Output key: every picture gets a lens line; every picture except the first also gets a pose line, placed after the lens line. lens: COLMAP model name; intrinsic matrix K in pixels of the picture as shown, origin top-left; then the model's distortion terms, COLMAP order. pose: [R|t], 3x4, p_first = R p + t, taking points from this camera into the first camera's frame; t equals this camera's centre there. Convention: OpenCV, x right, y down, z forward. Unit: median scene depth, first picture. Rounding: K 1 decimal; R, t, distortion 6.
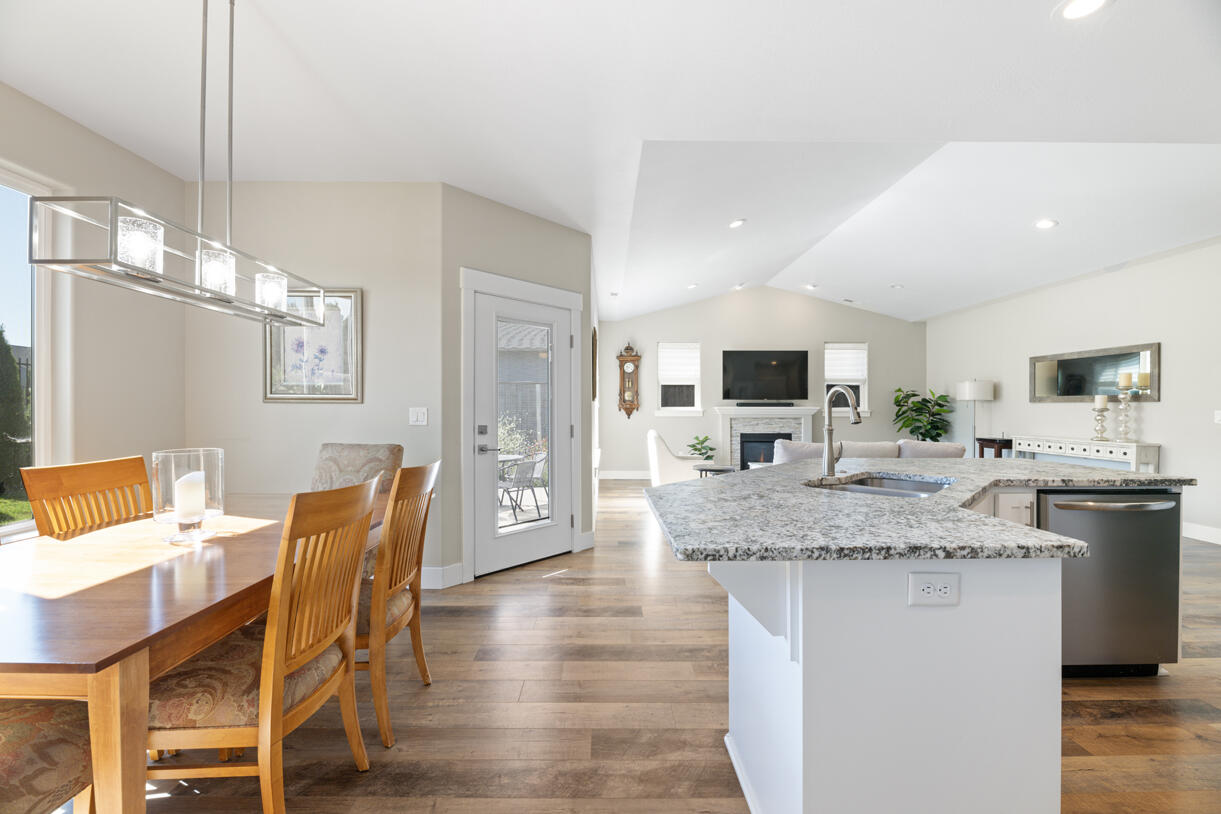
lens RADIAL K [[490.8, 0, 608.8], [0, 490.8, 408.5], [0, 0, 1]] dist [0.001345, -0.003358]
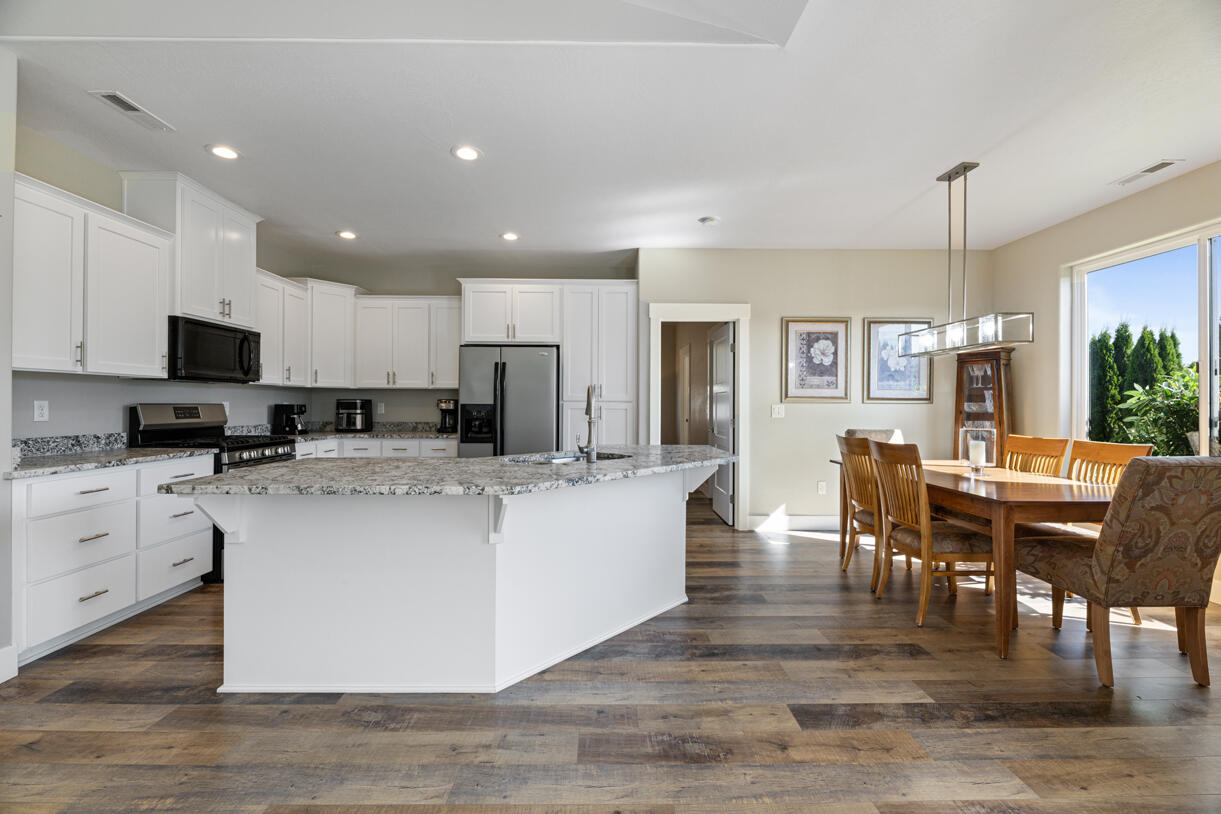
lens RADIAL K [[490.8, 0, 606.2], [0, 490.8, 402.3], [0, 0, 1]] dist [0.001345, -0.003358]
pose [[-0.999985, -0.005019, -0.002397, 0.188891], [-0.005004, 0.999967, -0.006355, 0.002753], [0.002428, -0.006343, -0.999977, 0.972552]]
